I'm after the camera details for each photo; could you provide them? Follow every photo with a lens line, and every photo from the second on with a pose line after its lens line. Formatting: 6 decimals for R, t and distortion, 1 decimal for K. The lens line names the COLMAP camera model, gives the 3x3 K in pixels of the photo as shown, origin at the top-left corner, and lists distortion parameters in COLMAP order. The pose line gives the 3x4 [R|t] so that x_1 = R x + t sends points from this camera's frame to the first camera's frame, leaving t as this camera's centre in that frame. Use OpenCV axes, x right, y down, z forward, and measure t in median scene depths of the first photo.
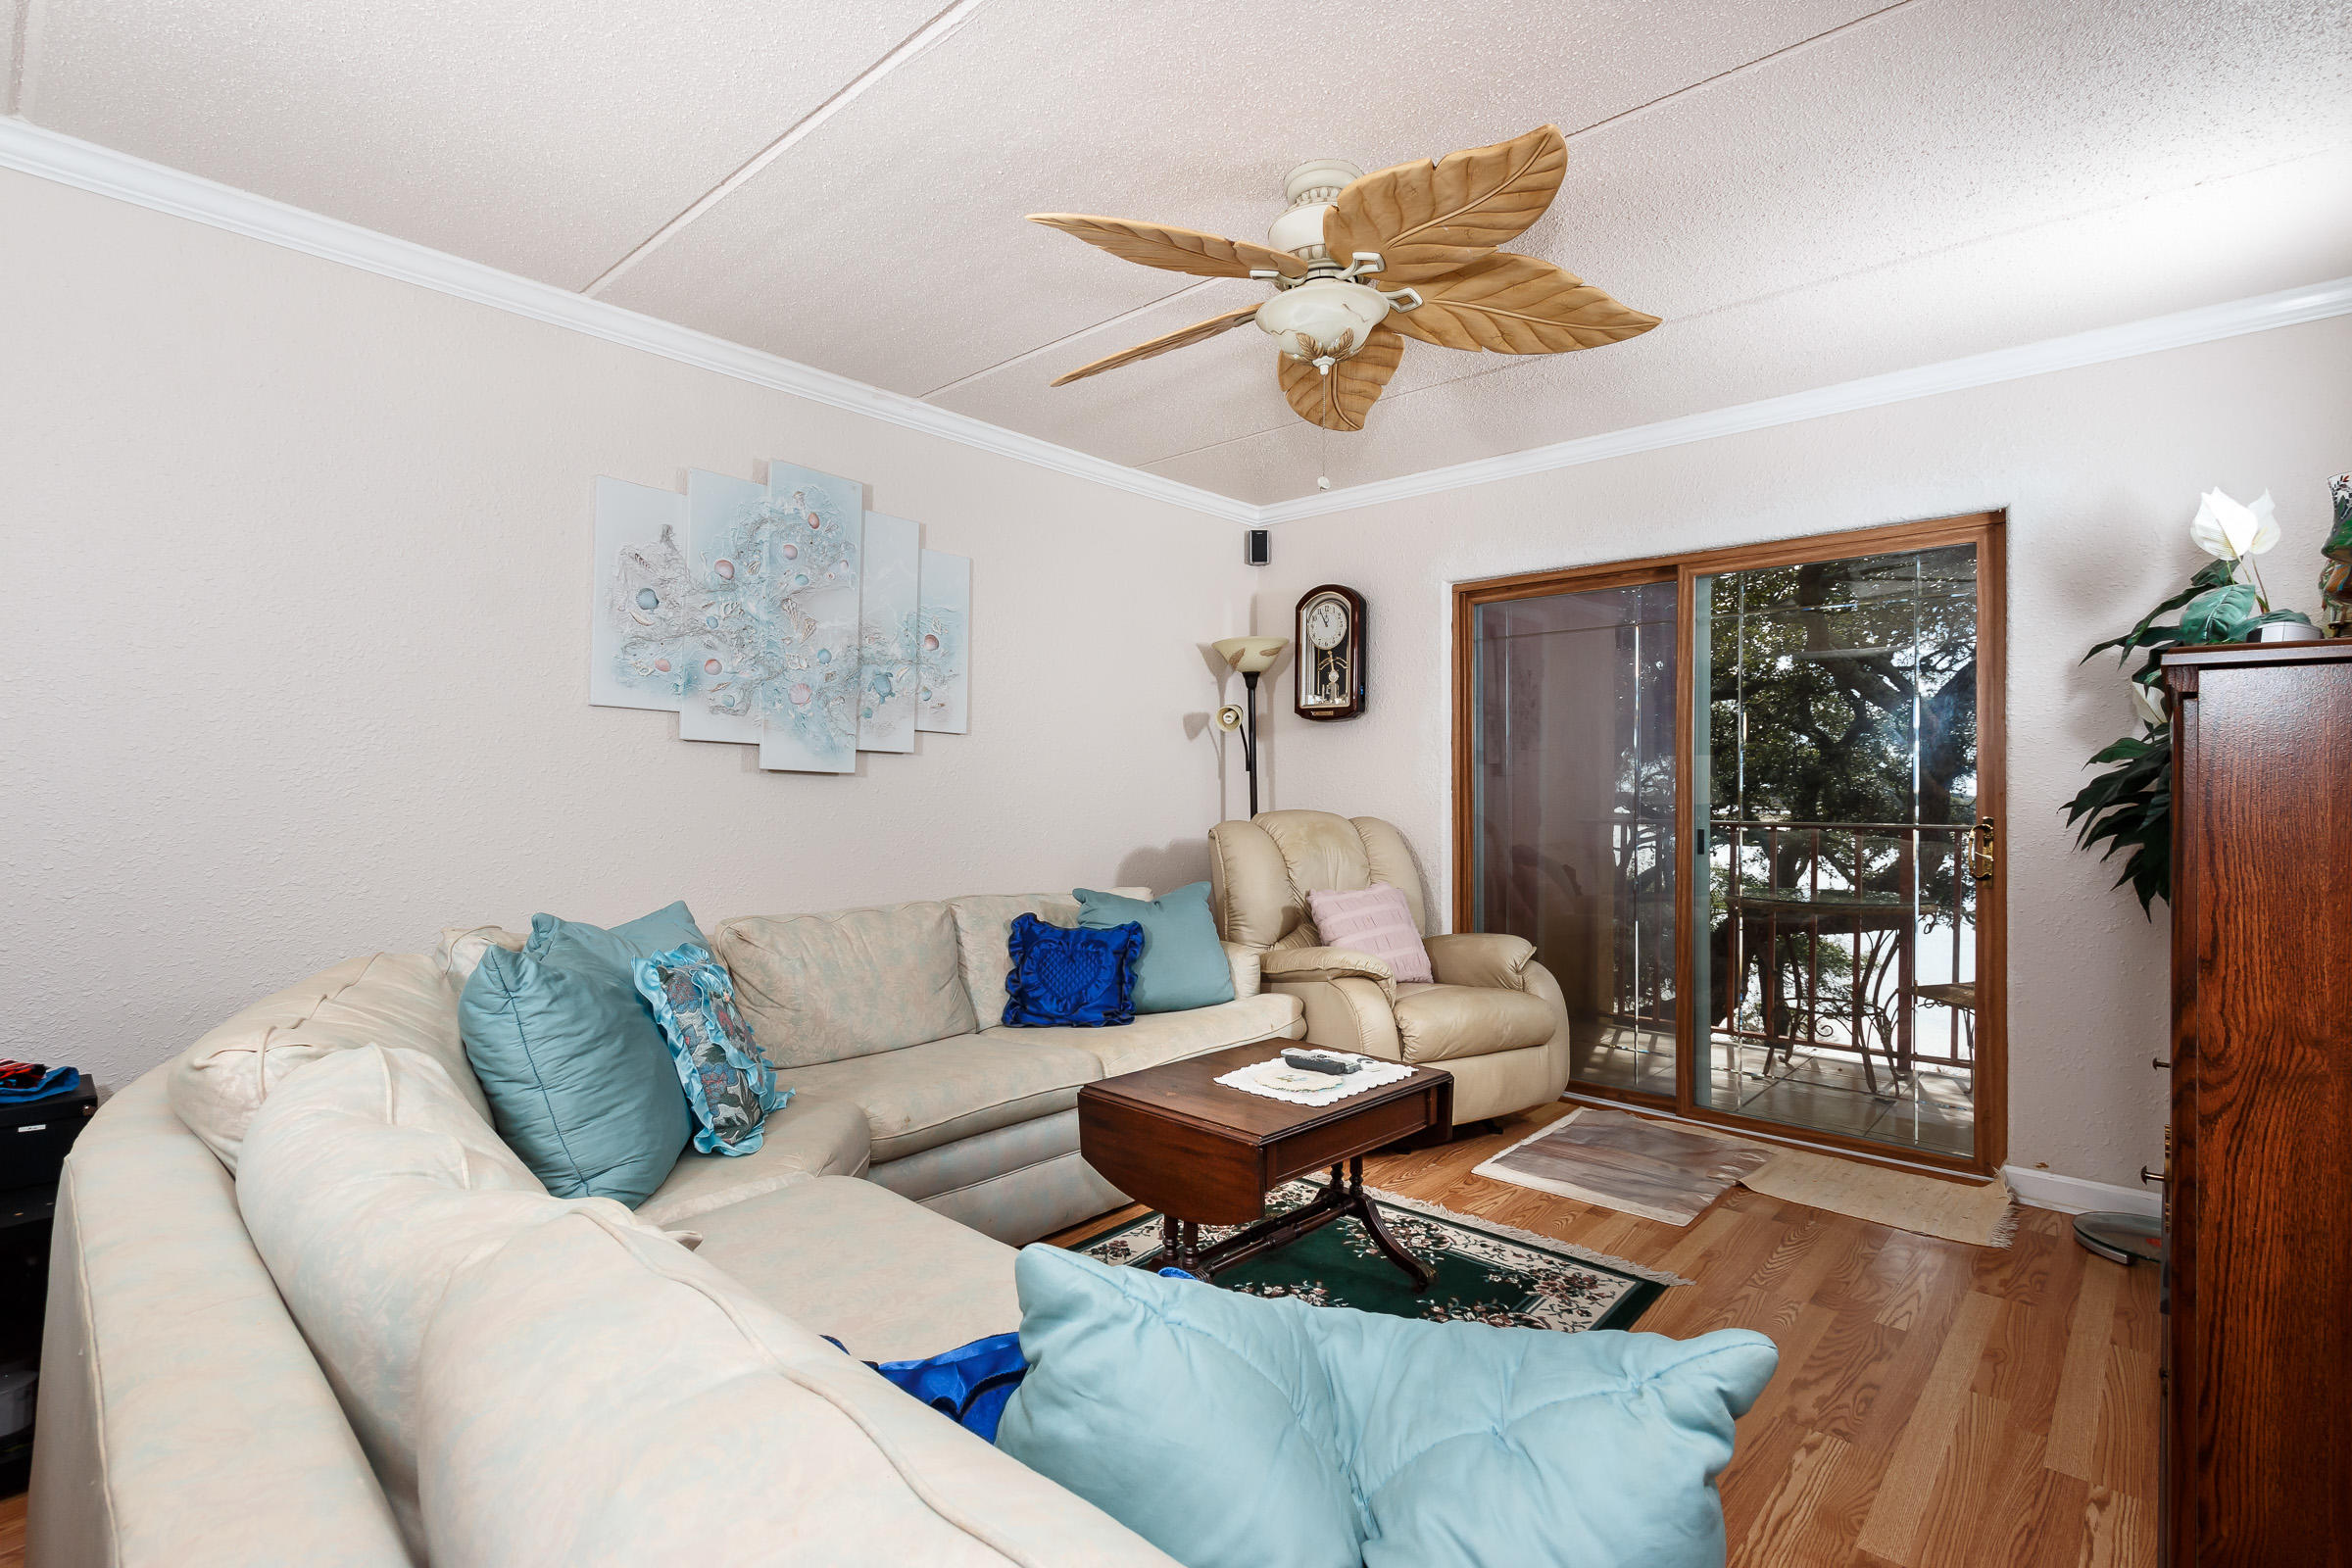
lens RADIAL K [[1080.7, 0, 1162.3], [0, 1080.7, 772.1], [0, 0, 1]] dist [0.009457, -0.000656]
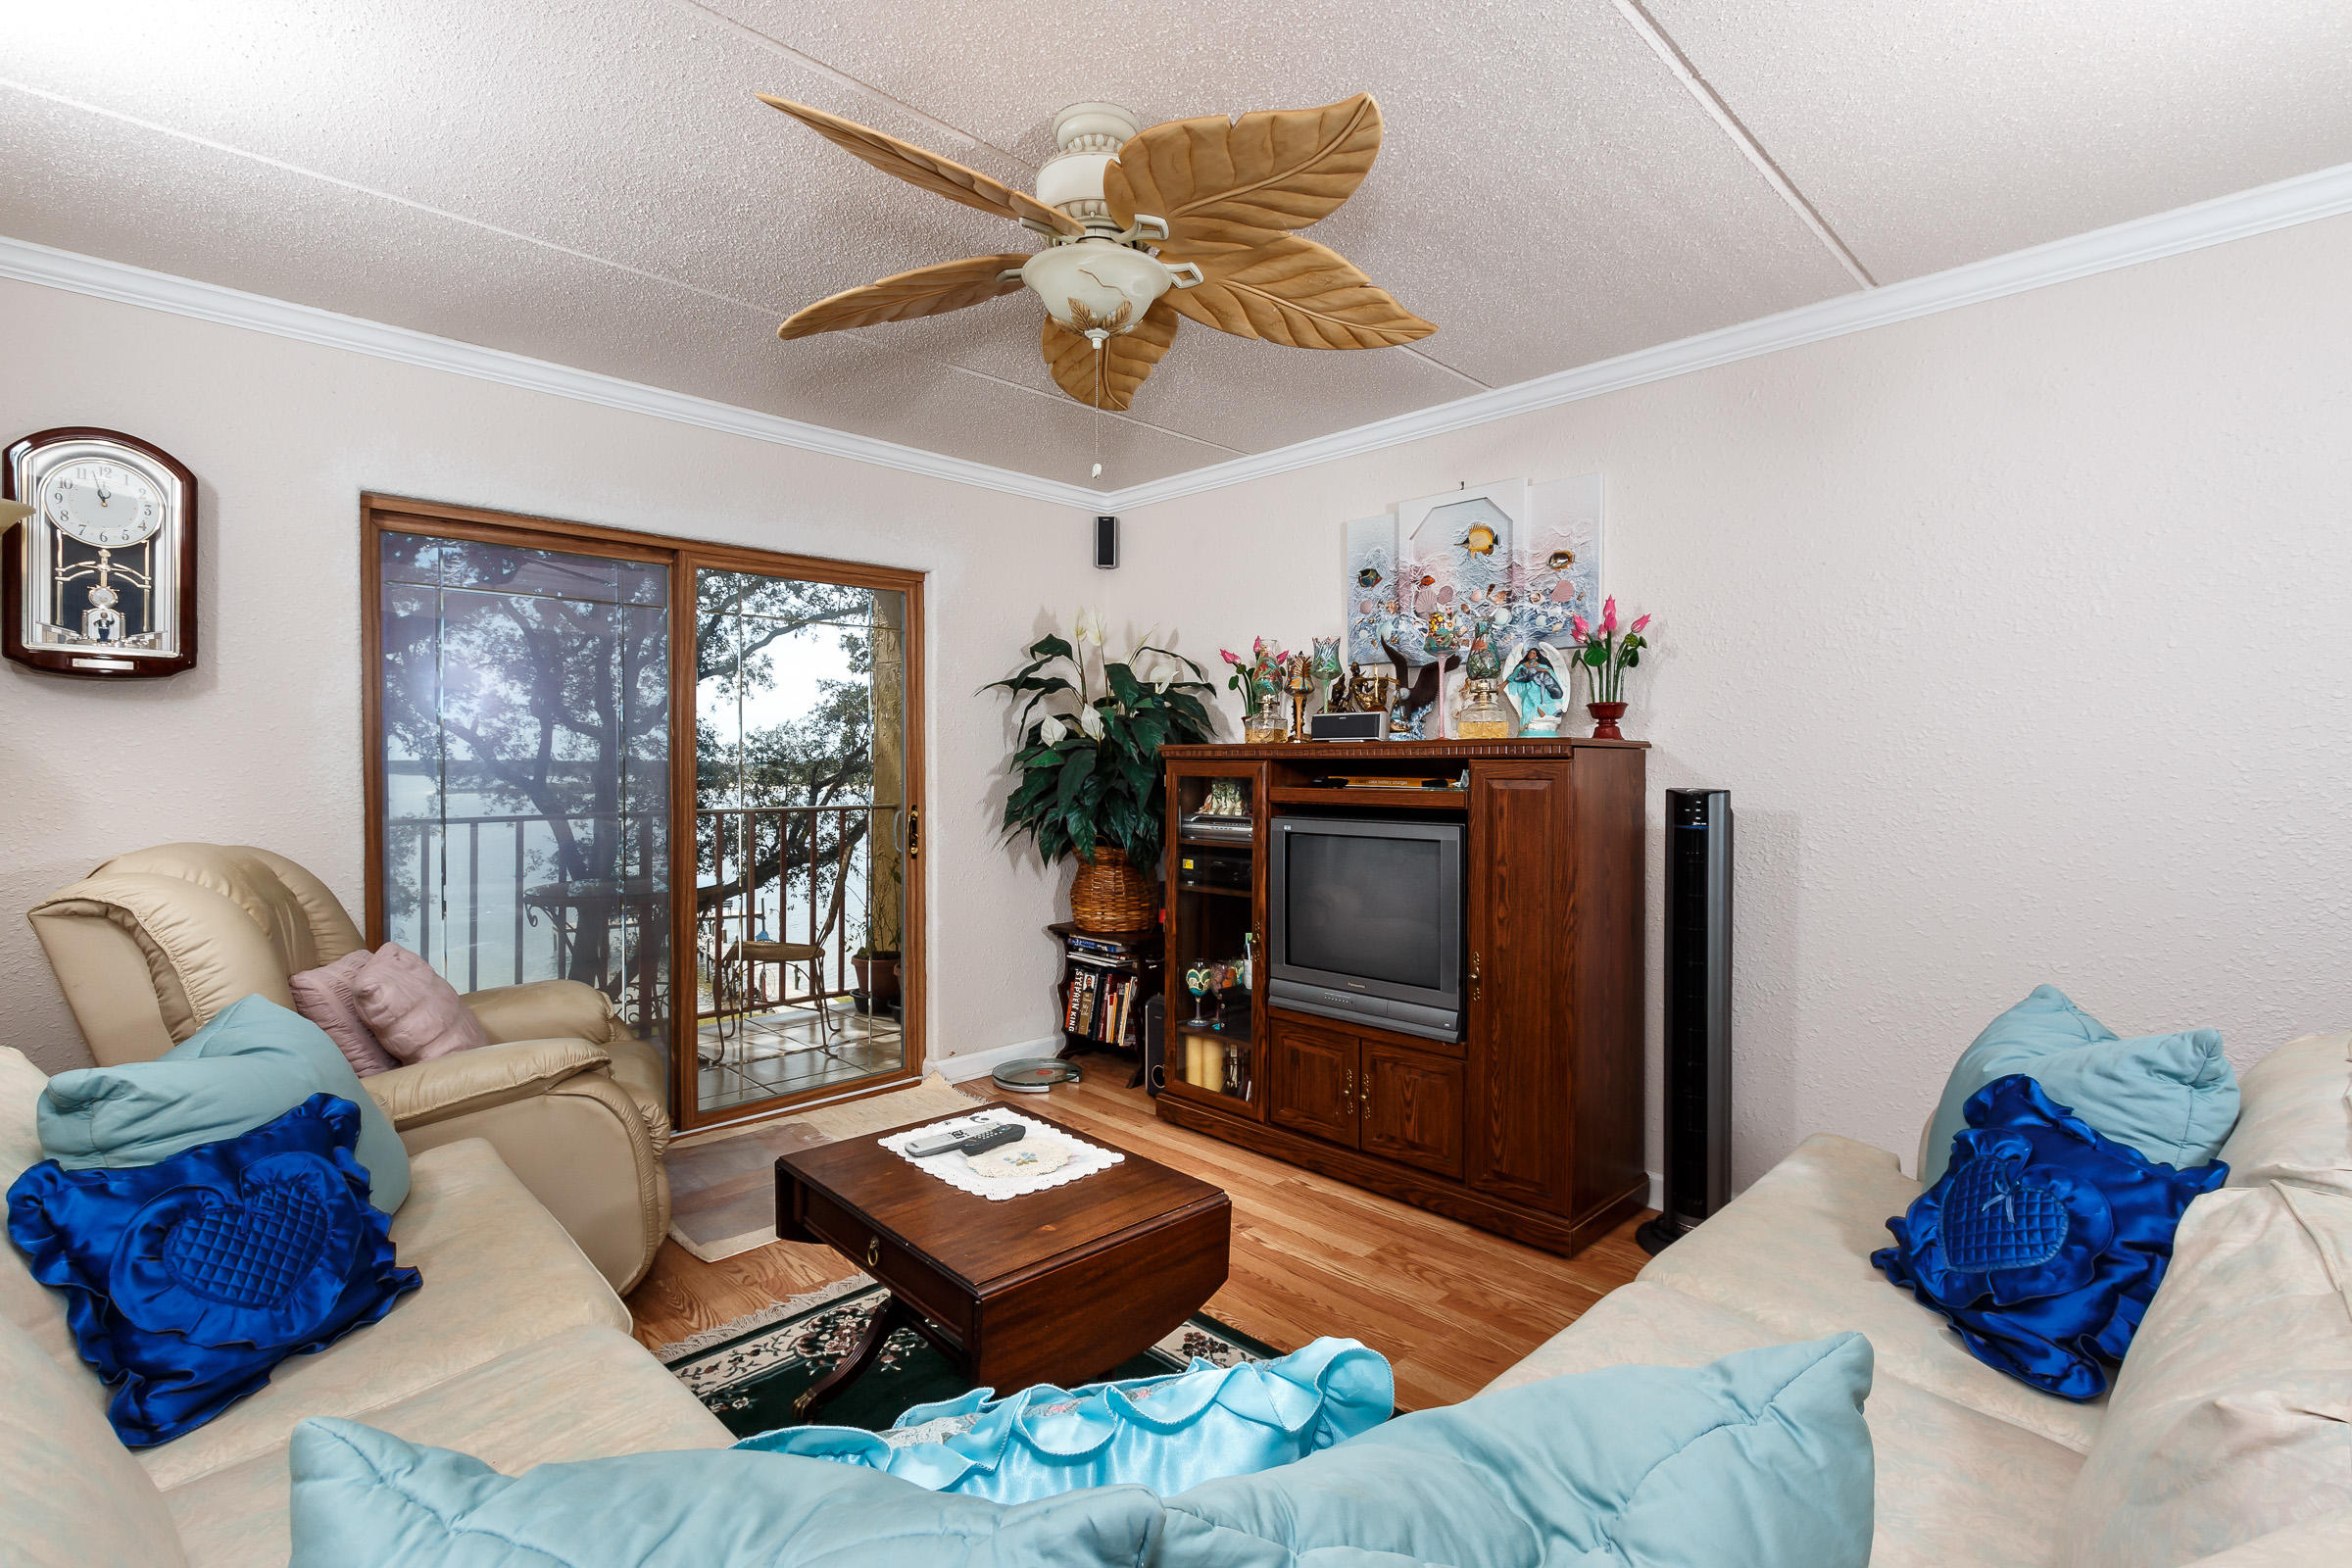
lens RADIAL K [[1080.7, 0, 1162.3], [0, 1080.7, 772.1], [0, 0, 1]] dist [0.009457, -0.000656]
pose [[0.068693, -0.016701, 0.997498, -0.589196], [-0.016201, 0.999709, 0.017854, -0.029752], [-0.997506, -0.017387, 0.068403, 0.694908]]
